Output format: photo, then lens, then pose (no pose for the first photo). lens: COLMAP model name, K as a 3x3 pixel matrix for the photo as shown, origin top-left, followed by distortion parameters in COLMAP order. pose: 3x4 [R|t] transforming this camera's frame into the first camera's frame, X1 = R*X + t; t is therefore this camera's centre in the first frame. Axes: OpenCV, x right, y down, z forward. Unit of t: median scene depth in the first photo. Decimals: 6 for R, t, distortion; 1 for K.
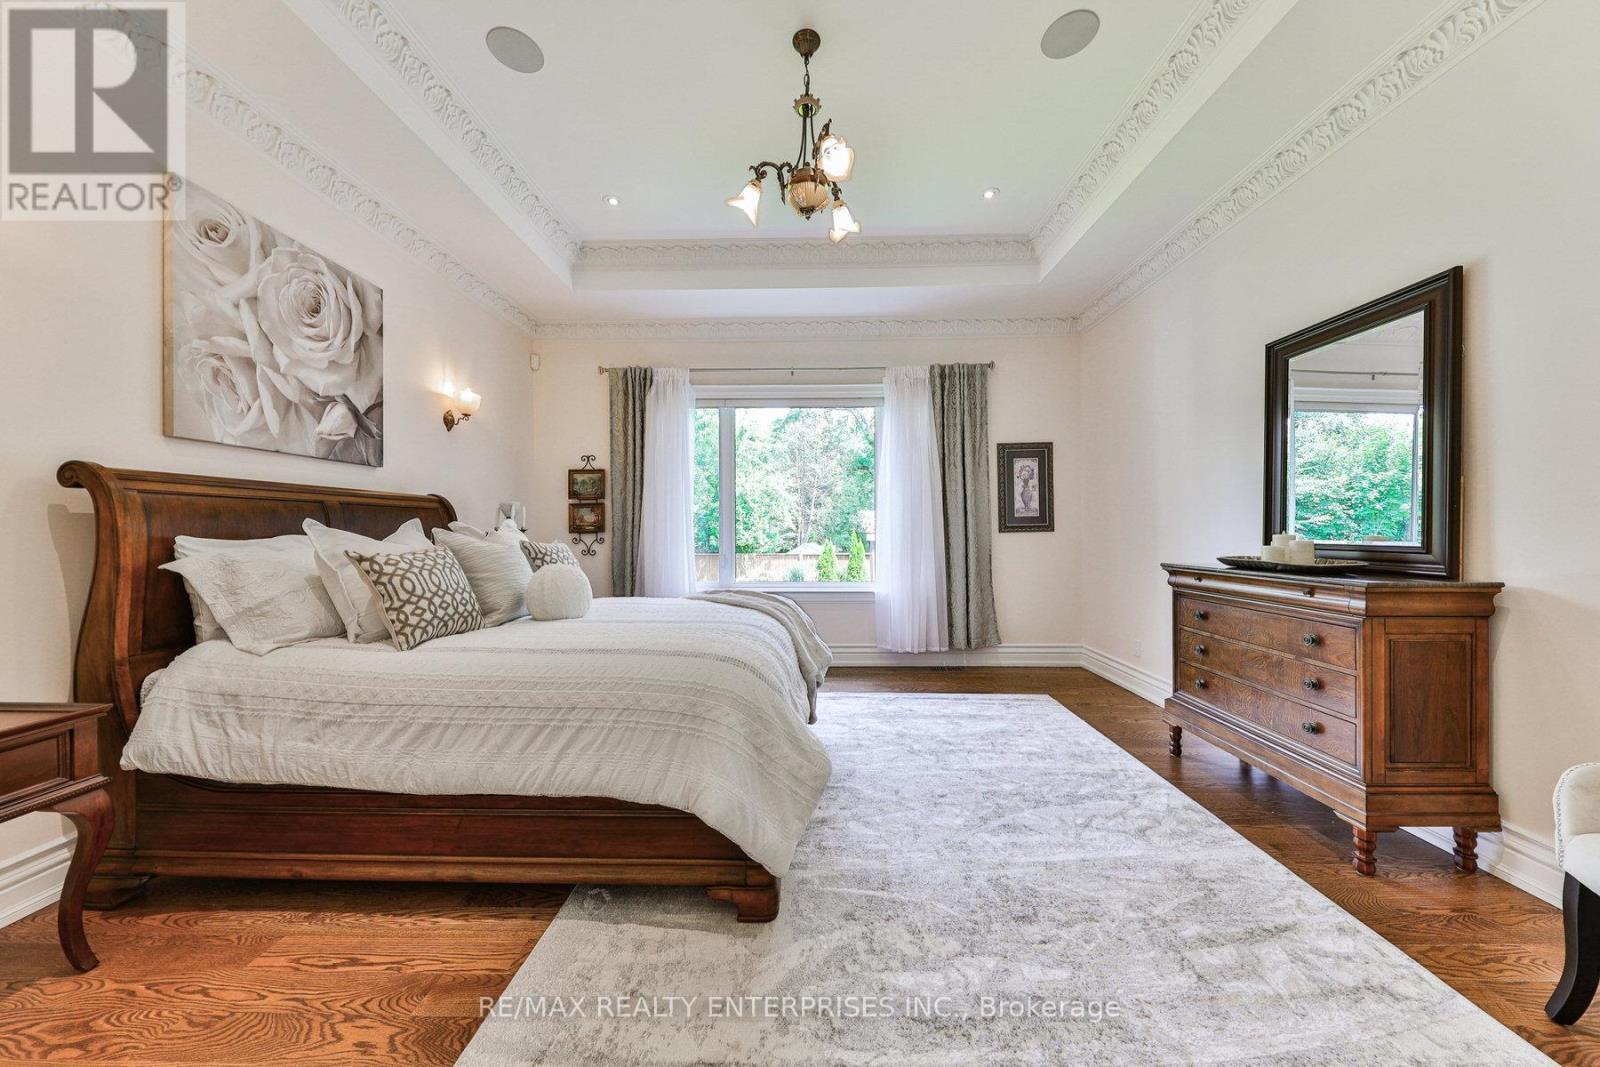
lens RADIAL K [[537.5, 0, 806.4], [0, 537.5, 531.6], [0, 0, 1]] dist [0.001419, -0.000253]
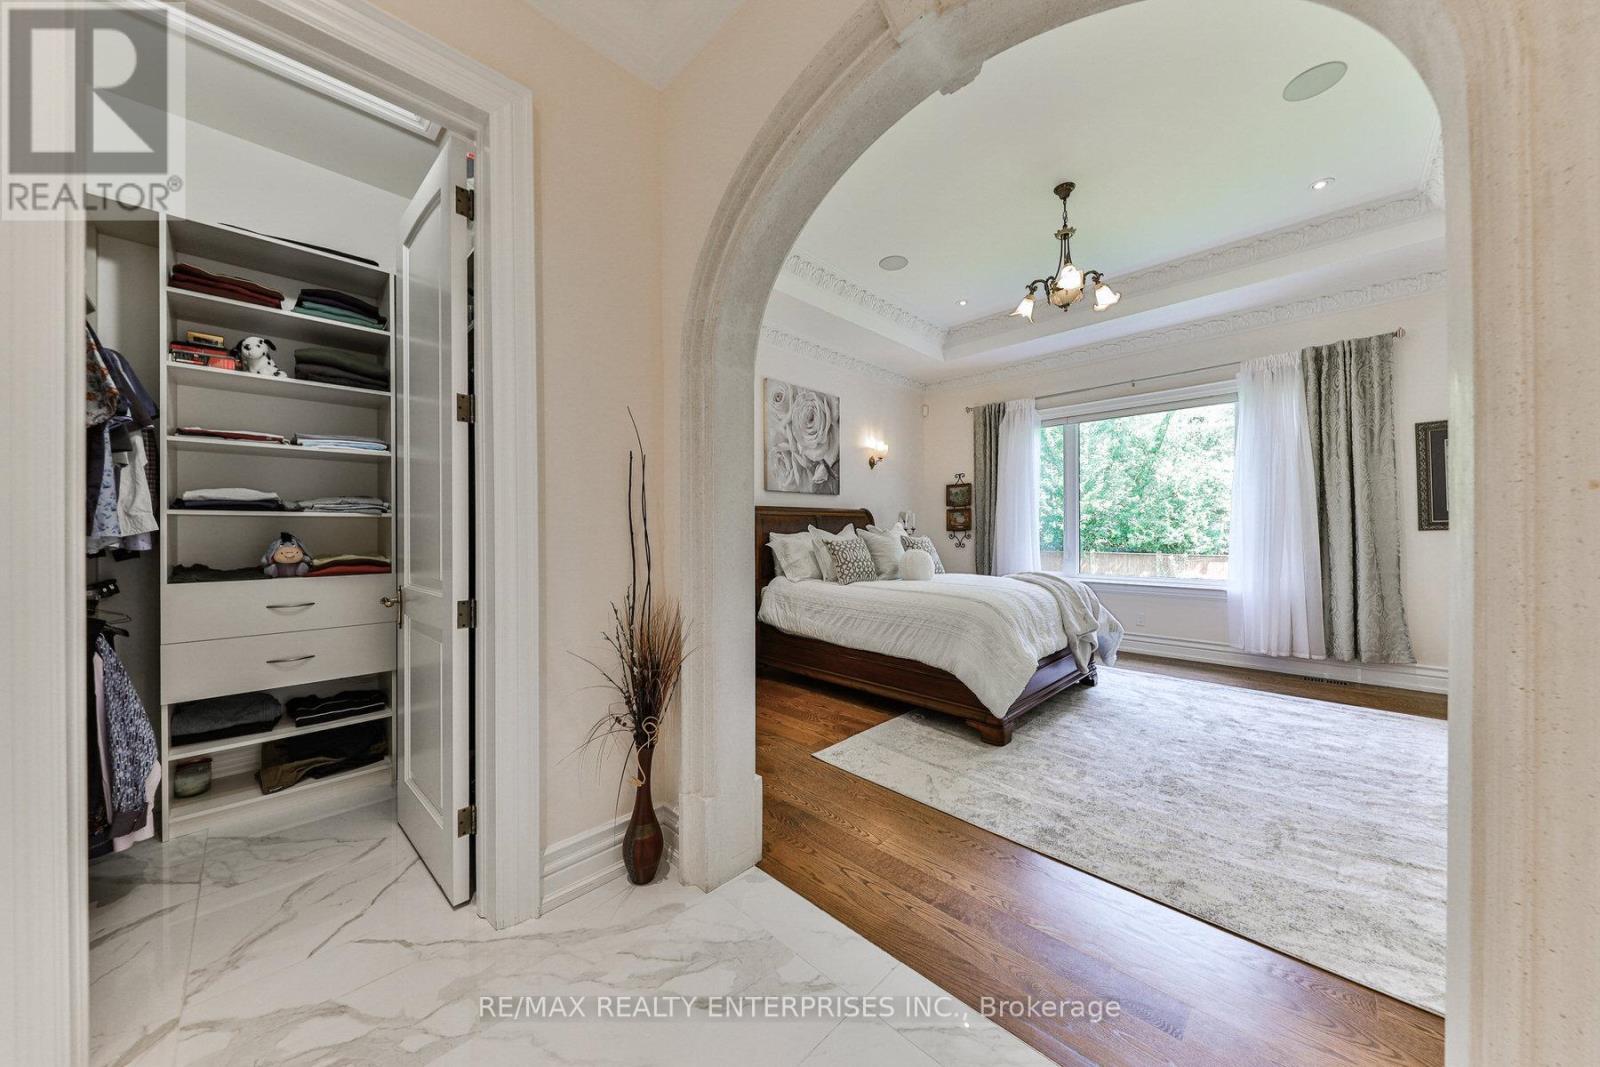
lens RADIAL K [[537.5, 0, 806.4], [0, 537.5, 531.6], [0, 0, 1]] dist [0.001419, -0.000253]
pose [[0.731618, 0.001170, -0.681714, 0.429290], [0.002349, 0.999988, 0.004238, -0.003625], [0.681711, -0.004702, 0.731607, -0.470986]]
